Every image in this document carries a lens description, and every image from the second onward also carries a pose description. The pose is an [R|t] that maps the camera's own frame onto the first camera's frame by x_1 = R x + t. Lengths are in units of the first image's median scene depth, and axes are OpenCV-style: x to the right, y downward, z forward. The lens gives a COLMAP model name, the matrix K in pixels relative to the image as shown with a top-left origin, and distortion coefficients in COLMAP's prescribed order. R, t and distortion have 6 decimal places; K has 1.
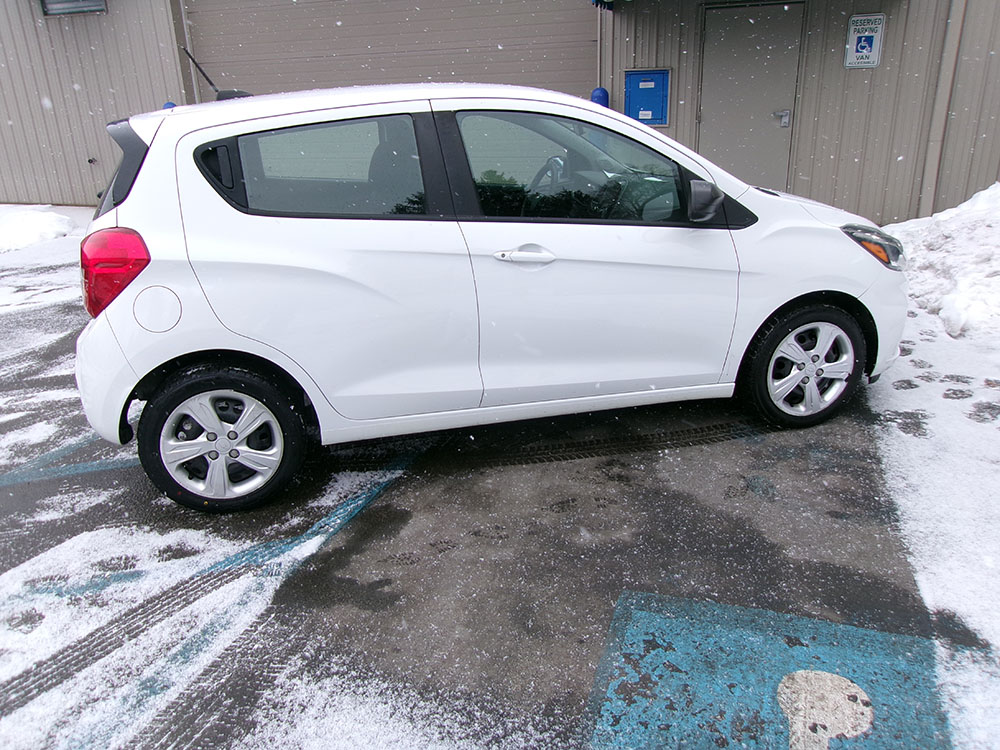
lens RADIAL K [[776.2, 0, 495.5], [0, 776.2, 378.7], [0, 0, 1]] dist [-0.012626, 0.029253]
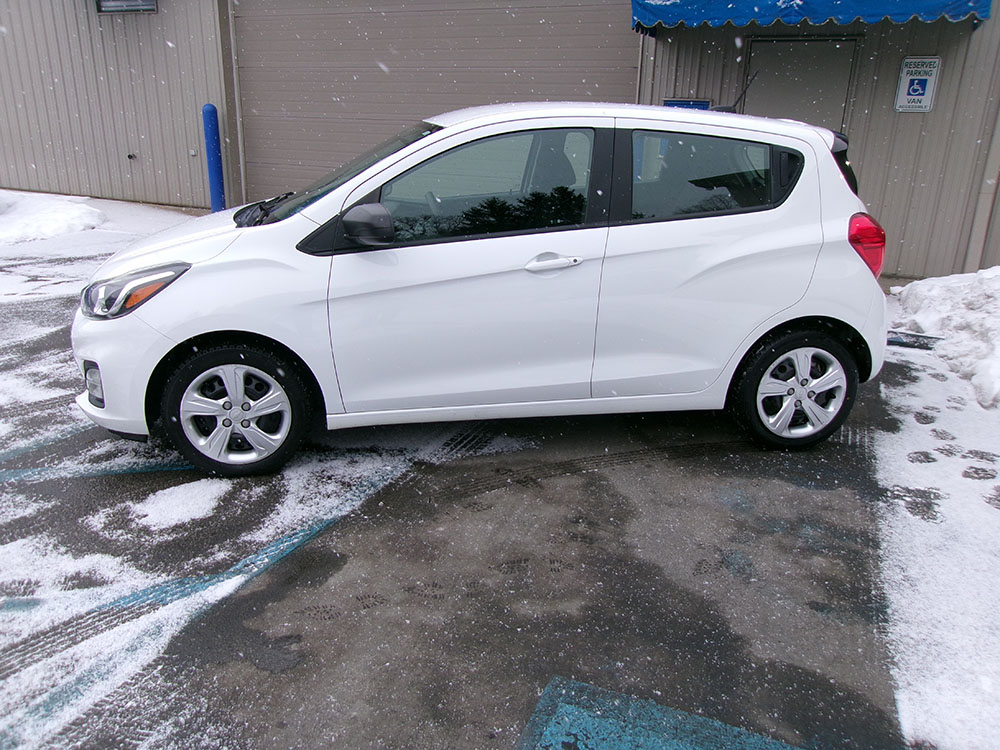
lens RADIAL K [[776.2, 0, 494.9], [0, 776.2, 377.6], [0, 0, 1]] dist [-0.012626, 0.029253]
pose [[0.995532, 0.079502, -0.050944, 0.097331], [-0.080814, 0.996435, -0.024220, -0.031667], [0.048837, 0.028229, 0.998408, 0.093393]]
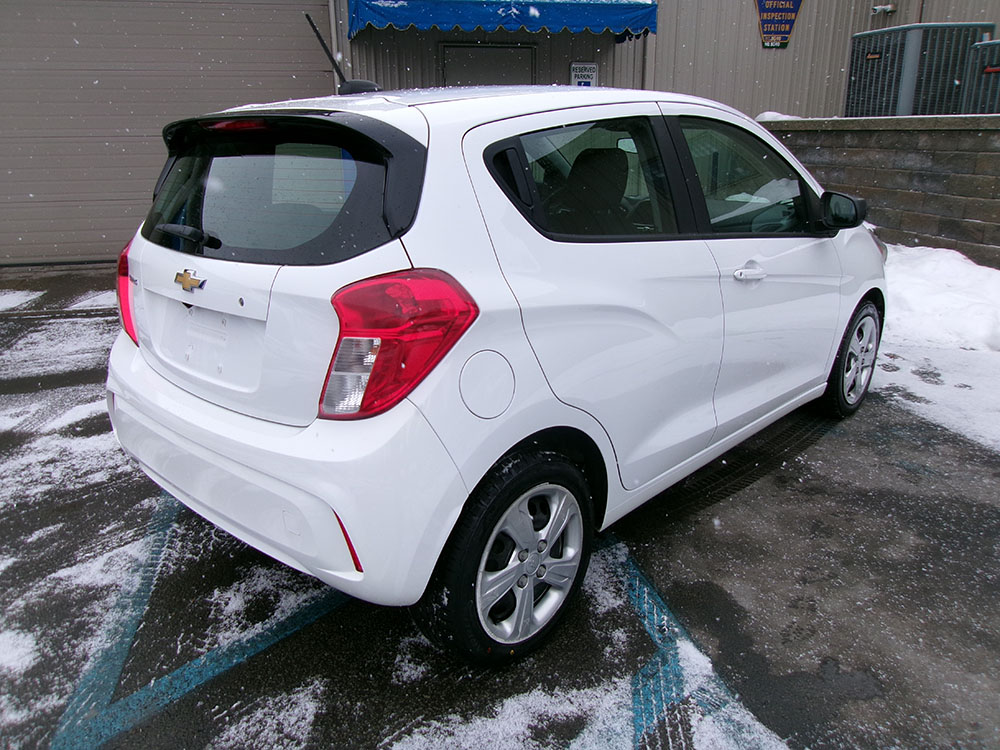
lens RADIAL K [[776.2, 0, 496.3], [0, 776.2, 377.2], [0, 0, 1]] dist [-0.012626, 0.029253]
pose [[0.837455, -0.143793, 0.527250, -0.735658], [0.174216, 0.984674, -0.008172, -0.083001], [-0.517994, 0.098698, 0.849671, 0.393711]]
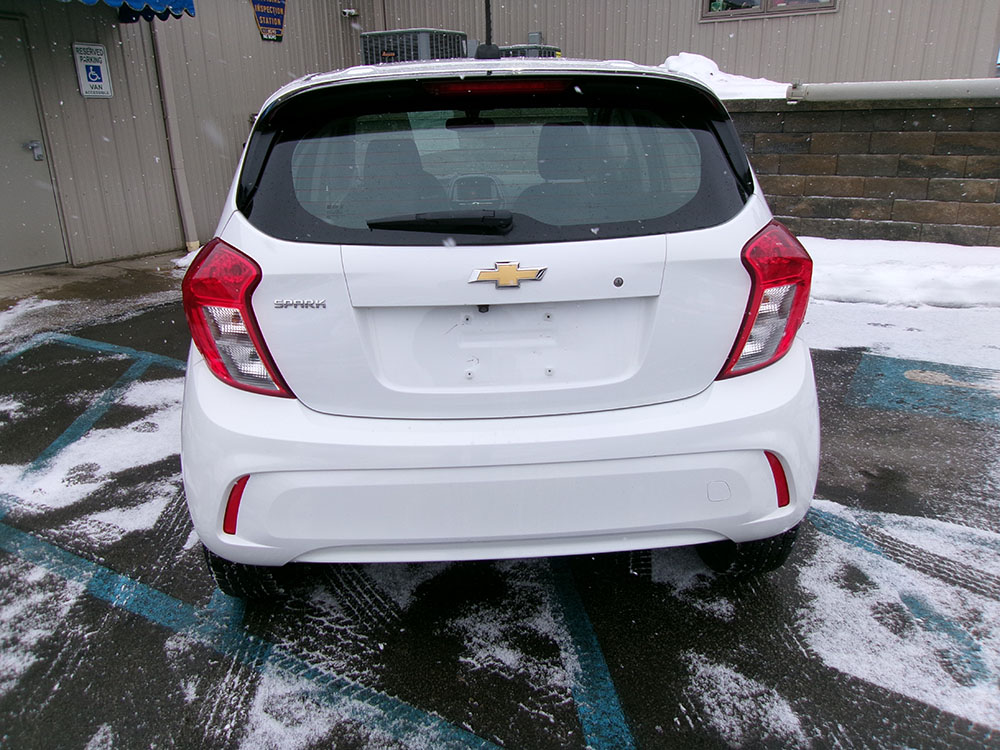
lens RADIAL K [[776.2, 0, 499.4], [0, 776.2, 372.6], [0, 0, 1]] dist [-0.012626, 0.029253]
pose [[0.181507, -0.279907, 0.942713, -1.164646], [0.353519, 0.913122, 0.203055, -0.281300], [-0.917649, 0.296411, 0.264691, 1.012412]]
